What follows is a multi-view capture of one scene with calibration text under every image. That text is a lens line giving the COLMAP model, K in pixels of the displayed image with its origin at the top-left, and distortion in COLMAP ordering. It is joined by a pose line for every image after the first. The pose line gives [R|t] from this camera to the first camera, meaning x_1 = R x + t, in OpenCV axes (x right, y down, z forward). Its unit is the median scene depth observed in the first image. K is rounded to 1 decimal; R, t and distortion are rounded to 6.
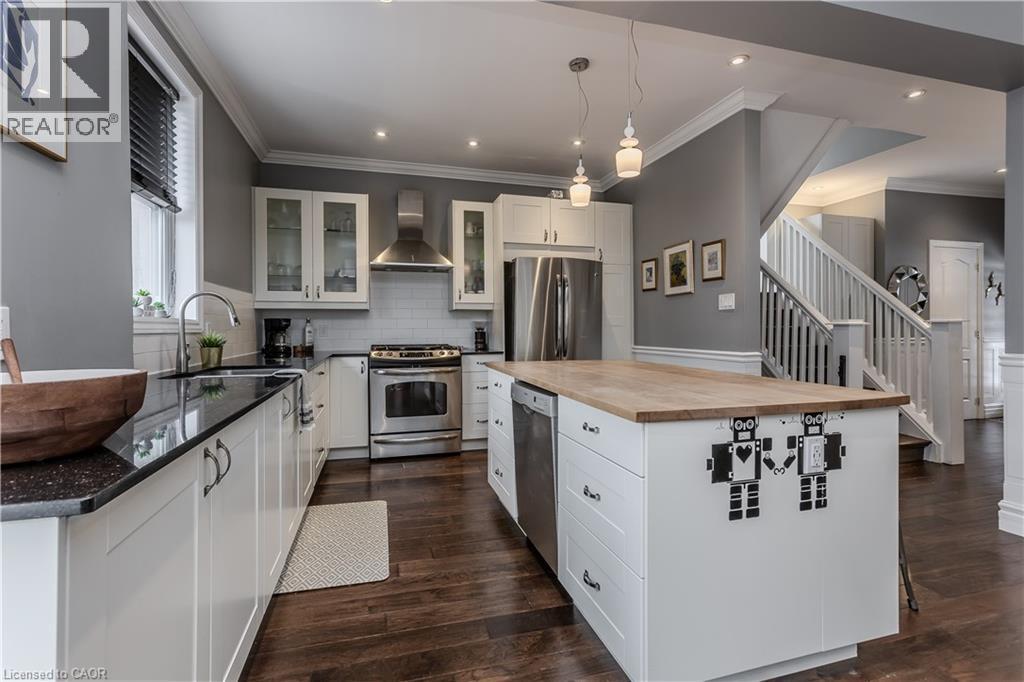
lens RADIAL K [[451.0, 0, 504.9], [0, 451.0, 335.2], [0, 0, 1]] dist [-0.000282, 0.000174]
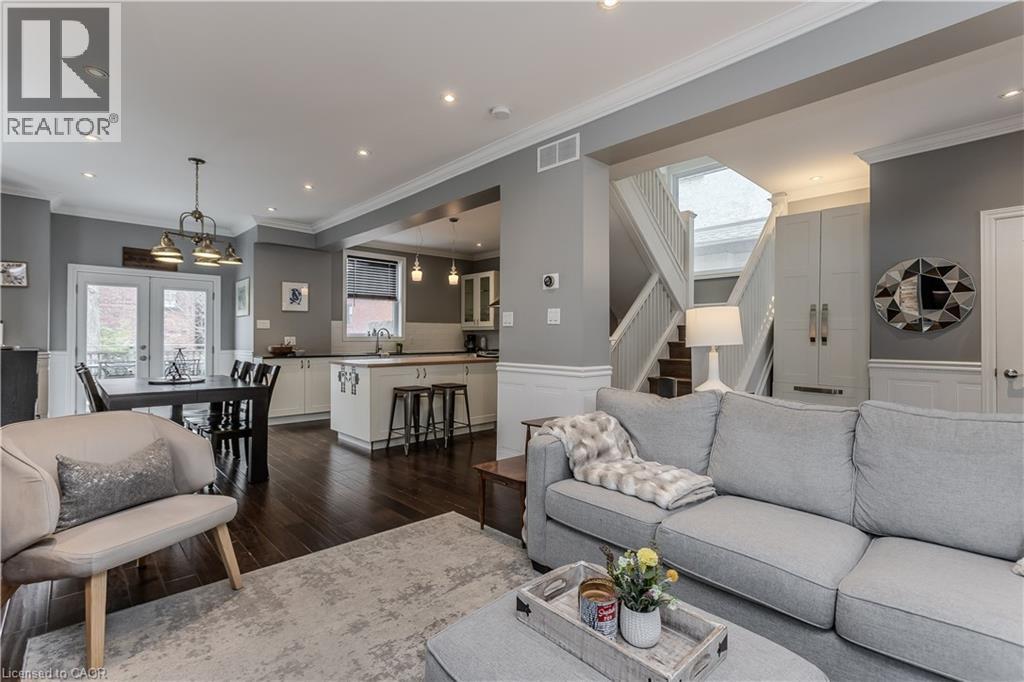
lens RADIAL K [[451.0, 0, 518.7], [0, 451.0, 337.2], [0, 0, 1]] dist [-0.000282, 0.000174]
pose [[0.501468, 0.003595, -0.865169, 1.623630], [-0.009773, 0.999951, -0.001509, -0.024314], [0.865121, 0.009212, 0.501478, 0.129558]]
